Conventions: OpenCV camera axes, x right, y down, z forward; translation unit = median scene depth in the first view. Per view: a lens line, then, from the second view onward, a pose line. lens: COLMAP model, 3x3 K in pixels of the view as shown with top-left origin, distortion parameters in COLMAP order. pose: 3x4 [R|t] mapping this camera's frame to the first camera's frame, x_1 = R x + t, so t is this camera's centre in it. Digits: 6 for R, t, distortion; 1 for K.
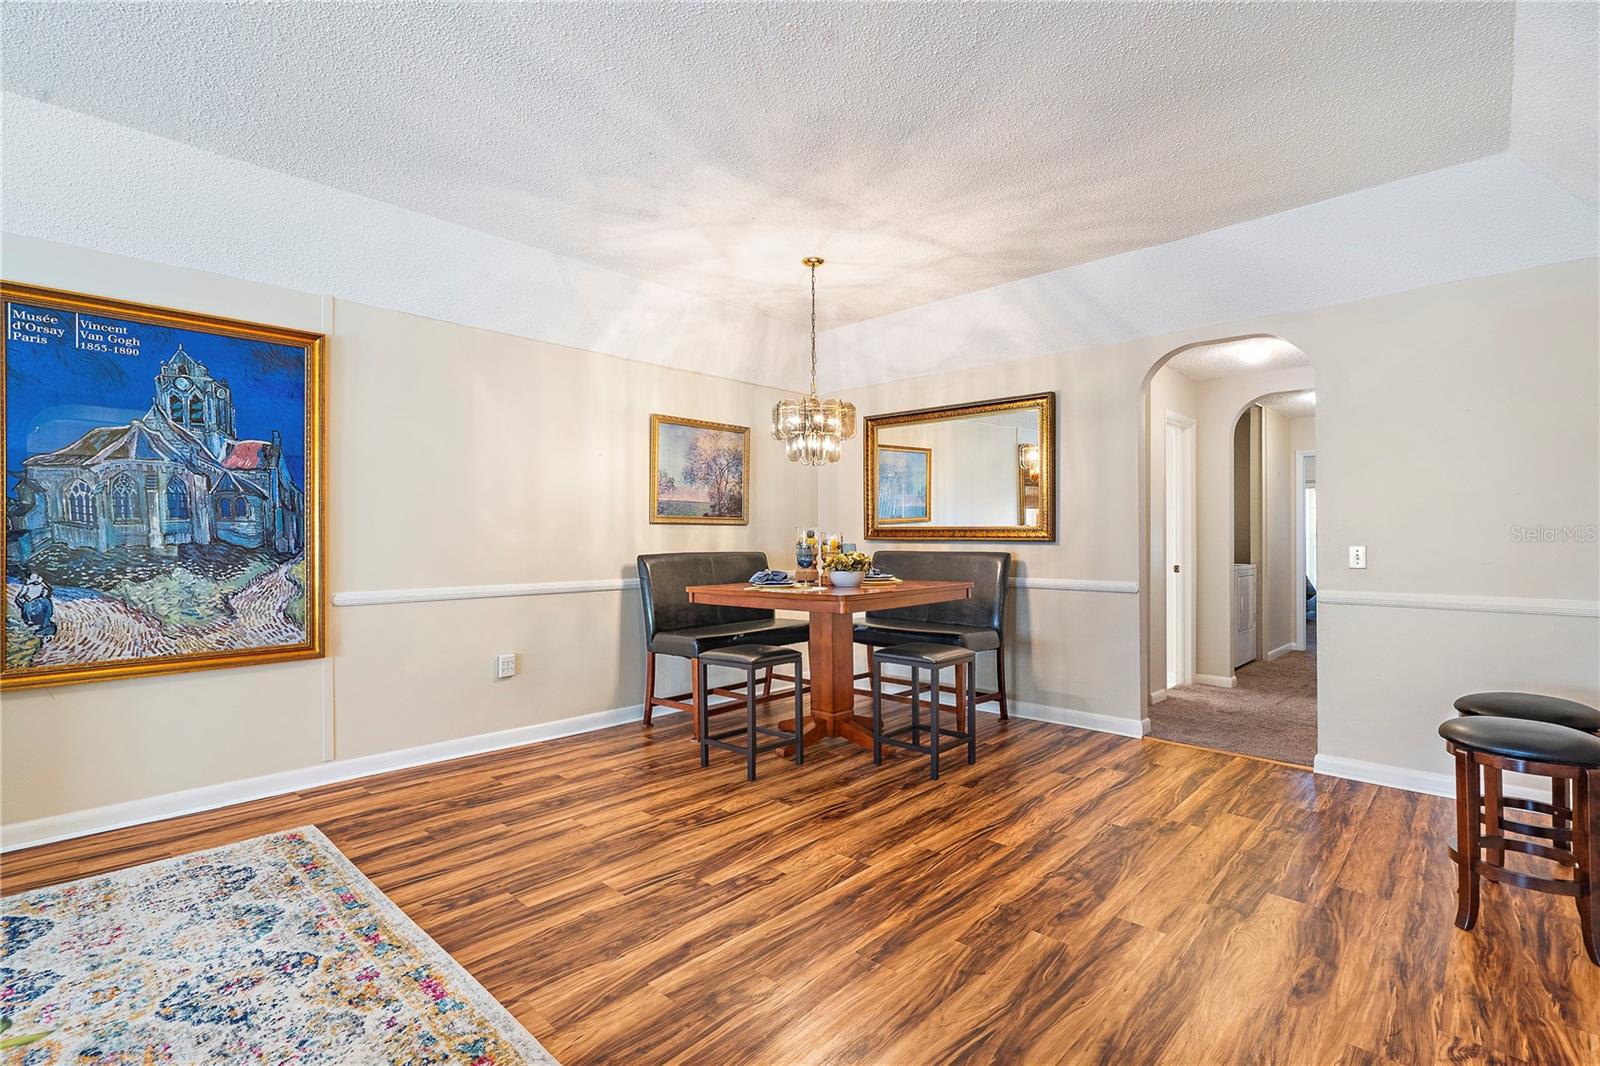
lens RADIAL K [[739.7, 0, 797.3], [0, 739.7, 536.1], [0, 0, 1]] dist [-0.001680, -0.000057]
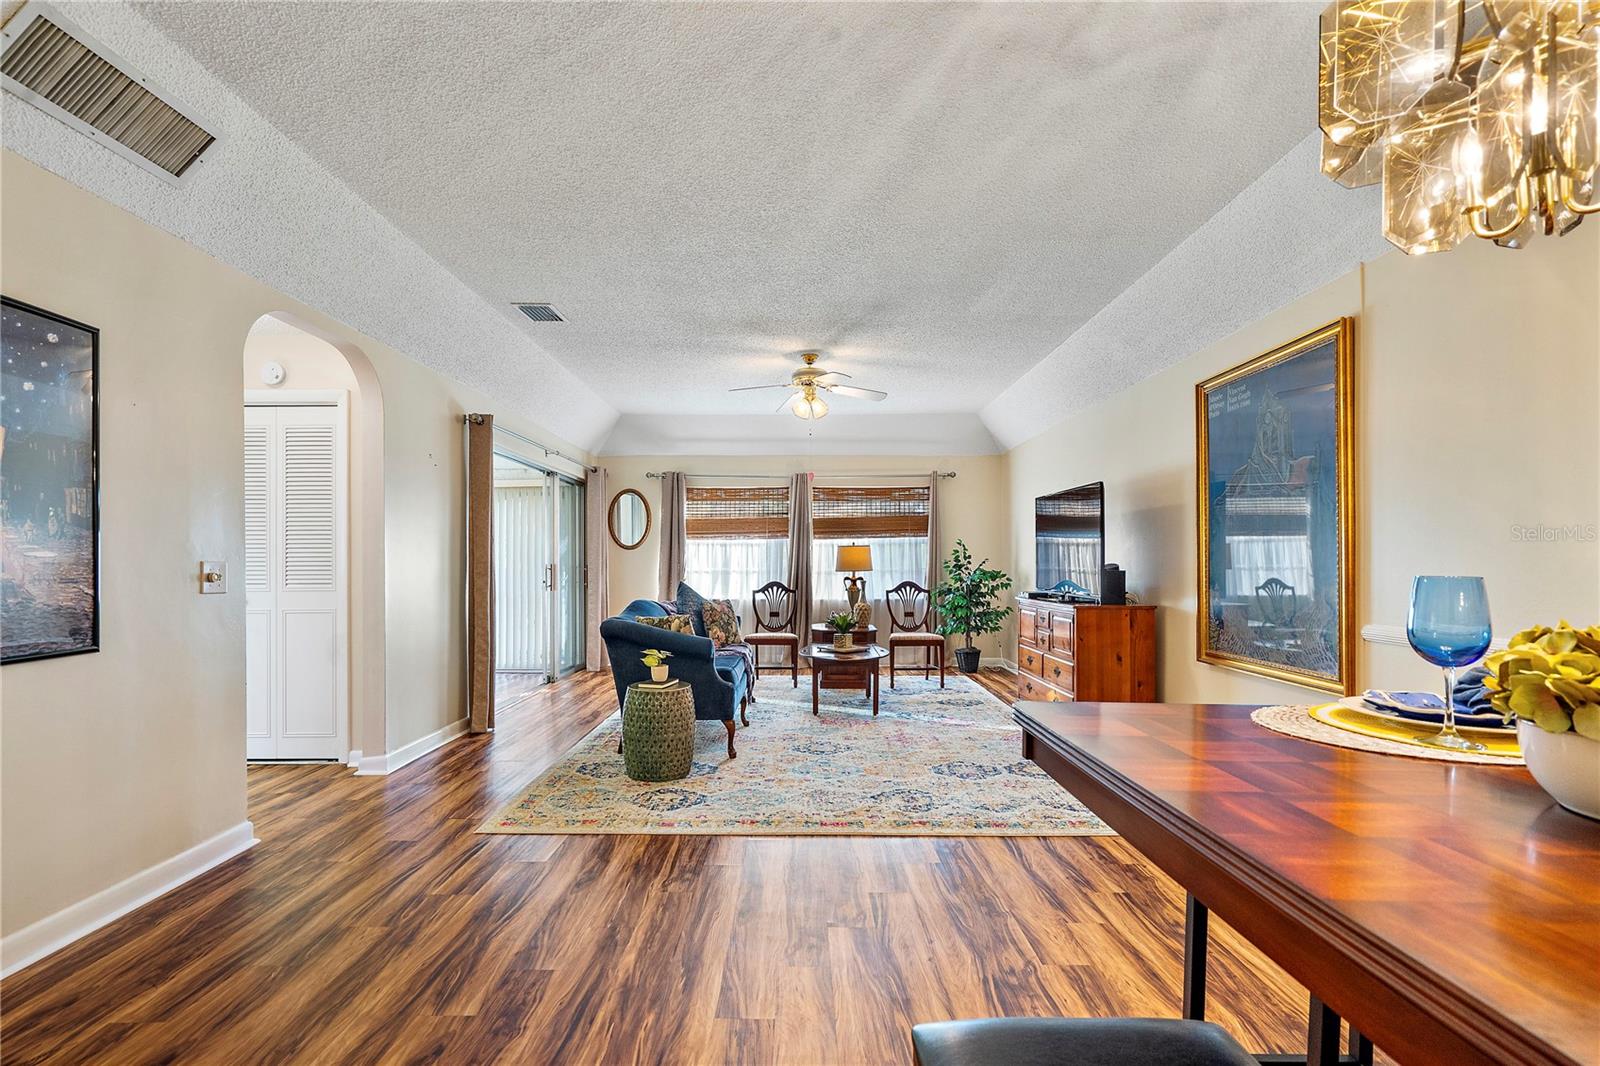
lens RADIAL K [[749.8, 0, 796.0], [0, 749.8, 557.7], [0, 0, 1]] dist [-0.002298, 0.000181]
pose [[-0.726185, -0.001991, -0.687496, 0.441268], [0.002145, 0.999984, -0.005162, 0.007584], [0.687496, -0.005223, -0.726170, 1.291832]]
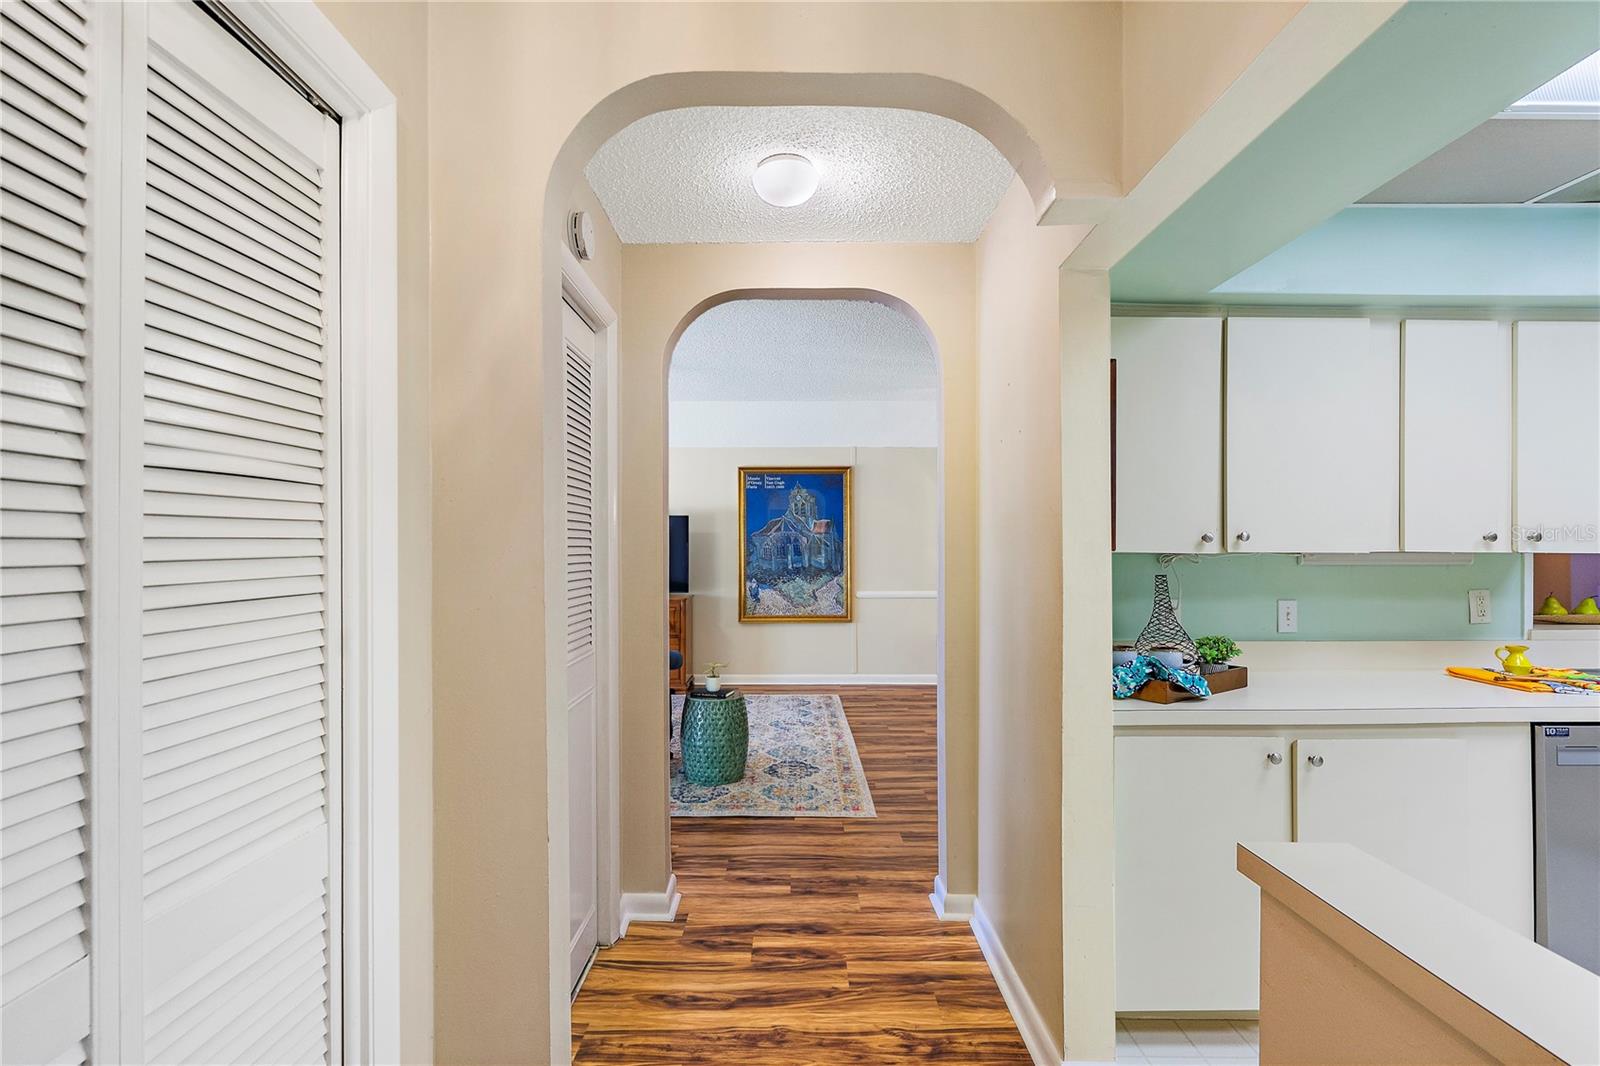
lens RADIAL K [[737.7, 0, 794.4], [0, 737.7, 547.7], [0, 0, 1]] dist [-0.000365, -0.000015]
pose [[0.692206, -0.002552, -0.721696, 0.797399], [0.003856, 0.999993, 0.000162, -0.049241], [0.721690, -0.002895, 0.692210, -0.586154]]
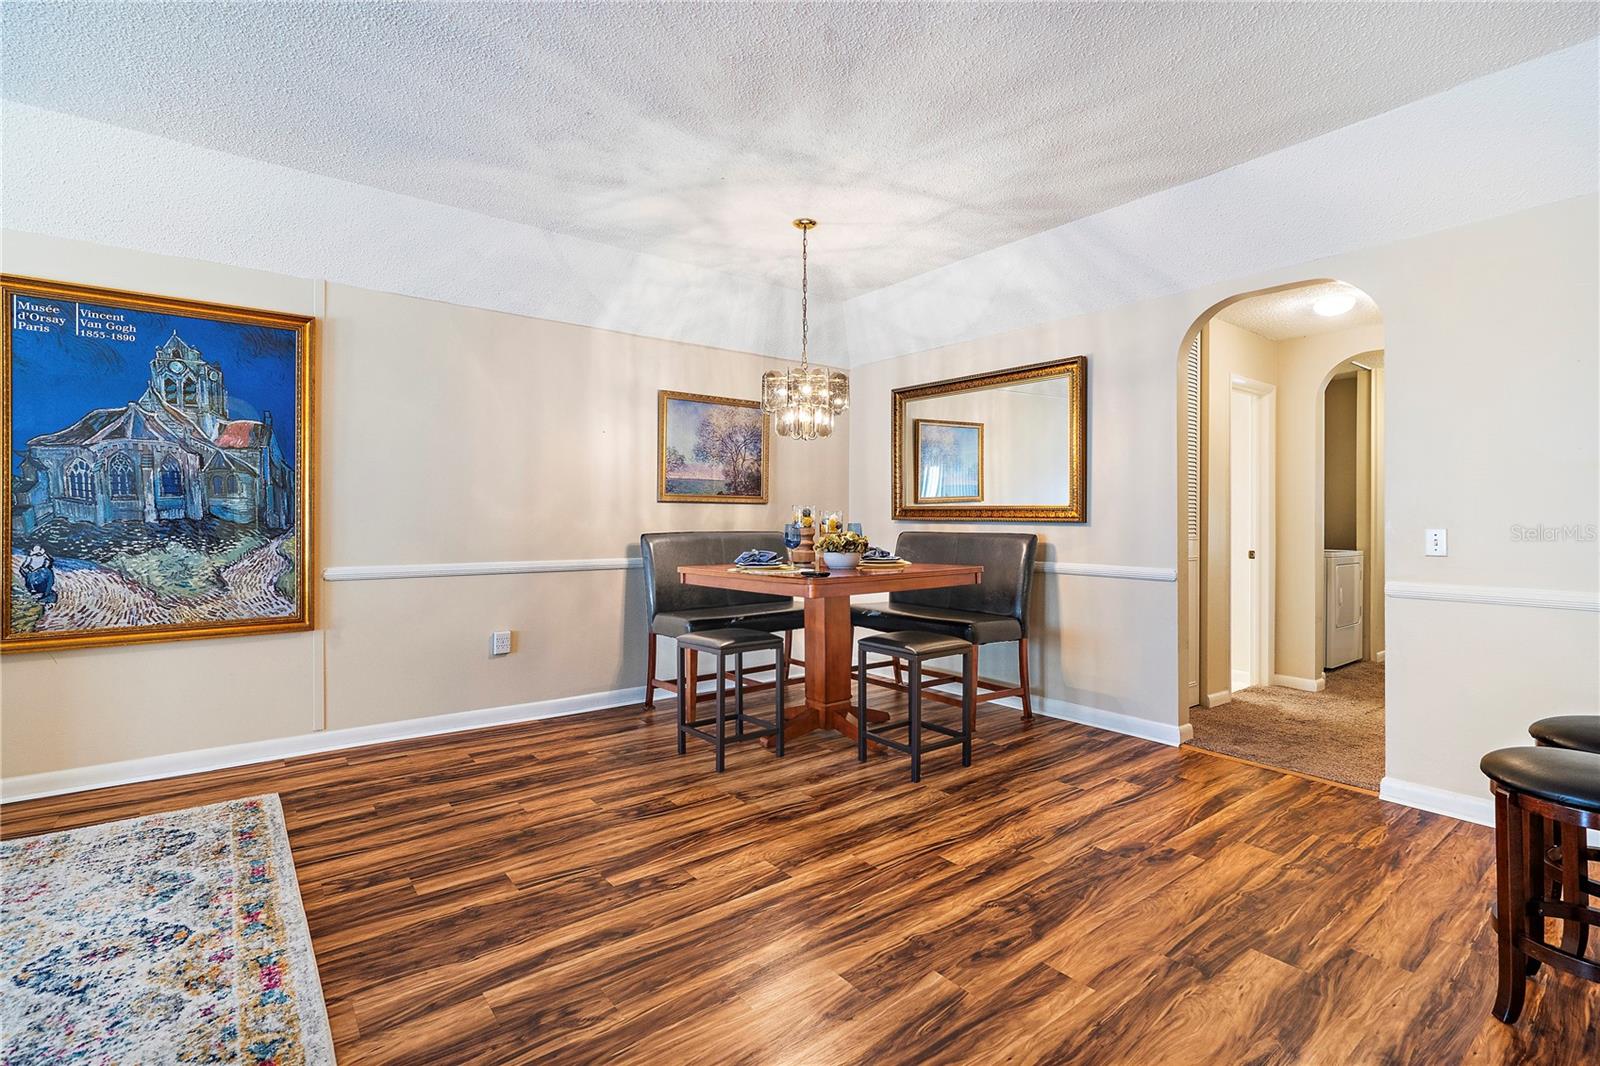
lens RADIAL K [[740.1, 0, 797.3], [0, 740.1, 517.6], [0, 0, 1]] dist [-0.000572, -0.000446]
pose [[0.989025, 0.004456, -0.147679, 0.195033], [-0.004434, 0.999990, 0.000475, 0.003792], [0.147680, 0.000185, 0.989035, 0.084582]]
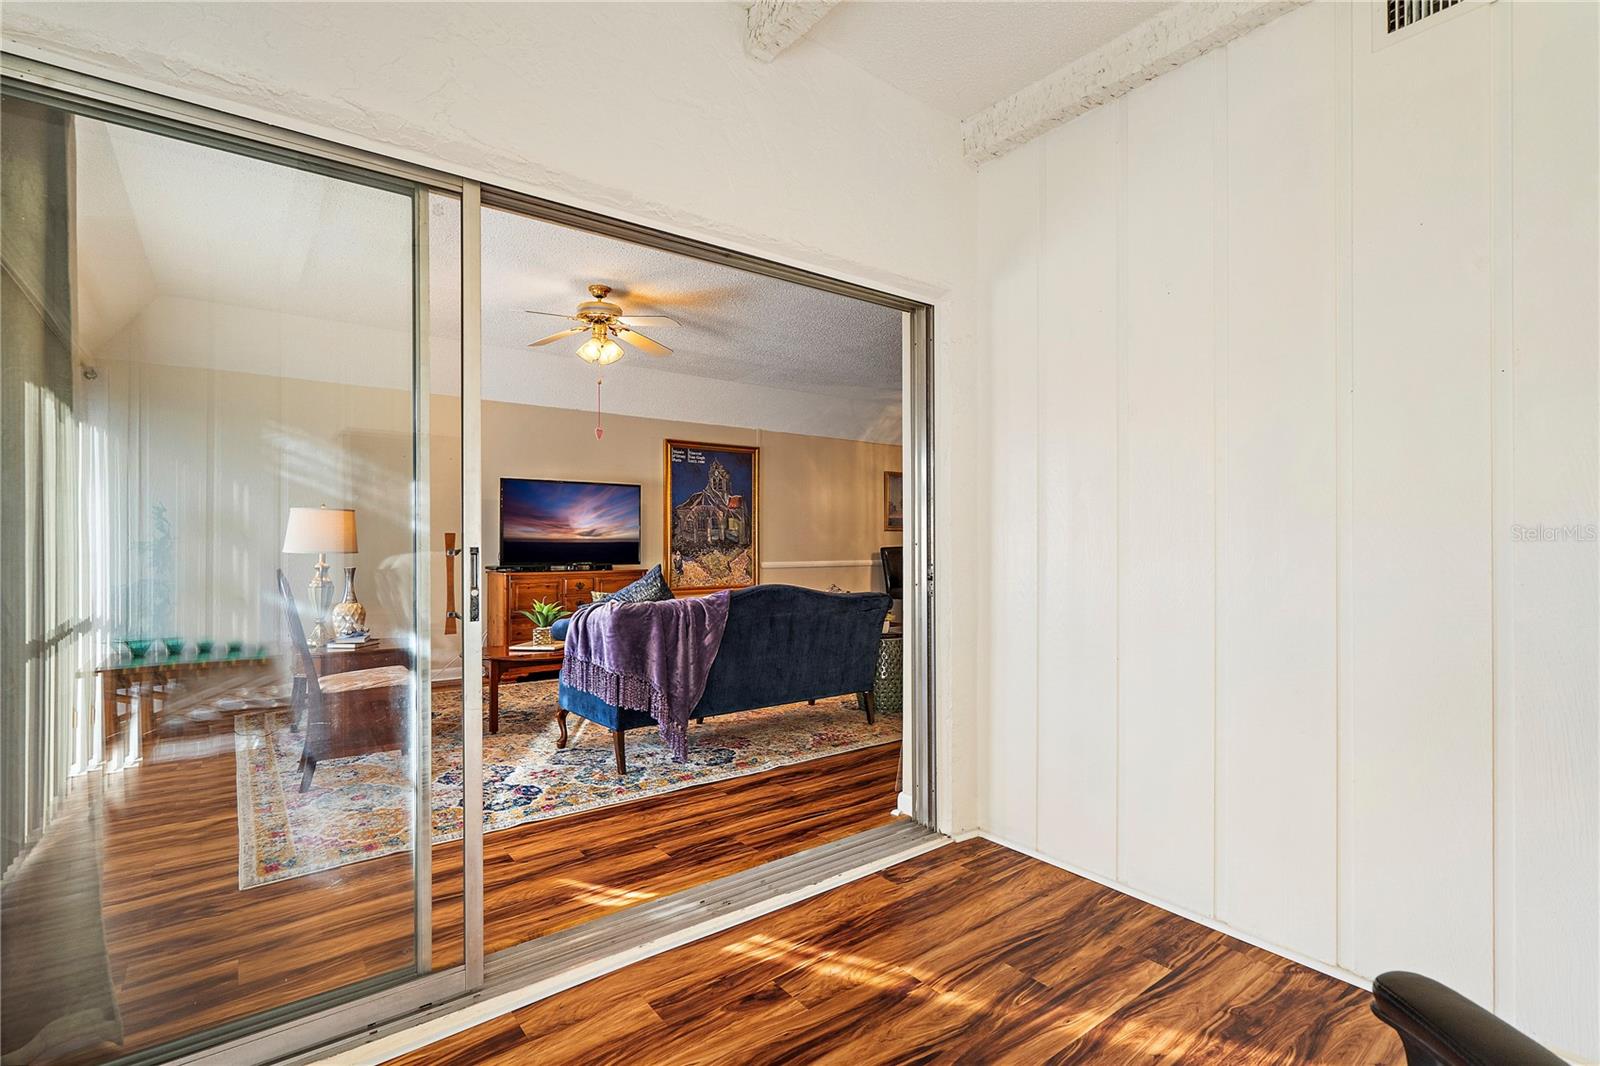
lens RADIAL K [[739.7, 0, 797.3], [0, 739.7, 536.1], [0, 0, 1]] dist [-0.001680, -0.000057]
pose [[0.988183, -0.003332, -0.153240, -0.196877], [0.002567, 0.999983, -0.005194, 0.011538], [0.153254, 0.004739, 0.988175, -1.303510]]
